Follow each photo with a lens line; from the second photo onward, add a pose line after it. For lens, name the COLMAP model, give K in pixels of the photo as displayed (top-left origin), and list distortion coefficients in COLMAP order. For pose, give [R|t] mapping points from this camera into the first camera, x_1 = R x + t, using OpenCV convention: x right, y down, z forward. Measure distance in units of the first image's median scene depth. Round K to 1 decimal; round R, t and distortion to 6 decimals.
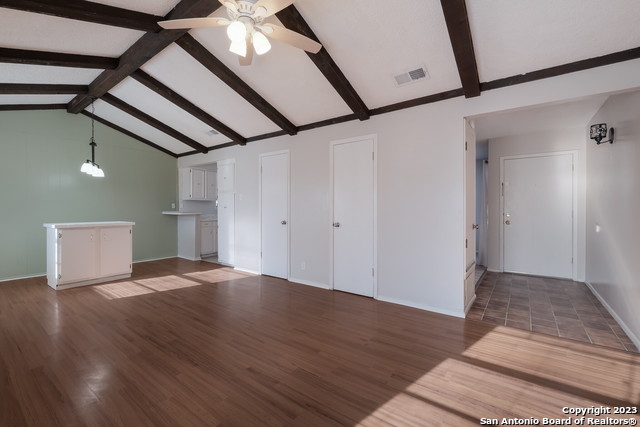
lens RADIAL K [[275.7, 0, 321.0], [0, 275.7, 207.6], [0, 0, 1]] dist [0.000287, 0.000141]
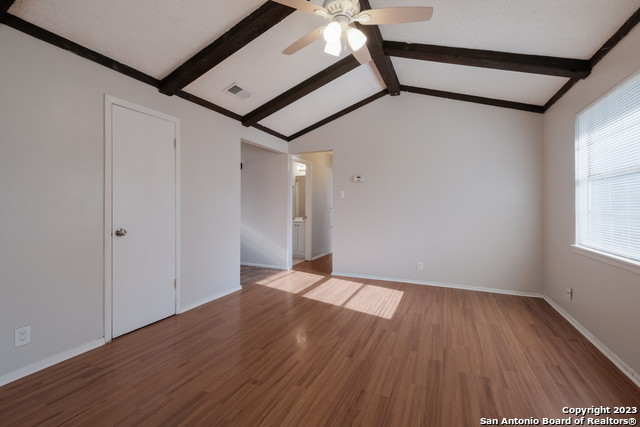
lens RADIAL K [[275.7, 0, 321.0], [0, 275.7, 207.6], [0, 0, 1]] dist [0.000287, 0.000141]
pose [[-0.205440, -0.003180, 0.978665, -1.227294], [0.000101, 0.999995, 0.003270, 0.004988], [-0.978670, 0.000771, -0.205438, 1.273586]]
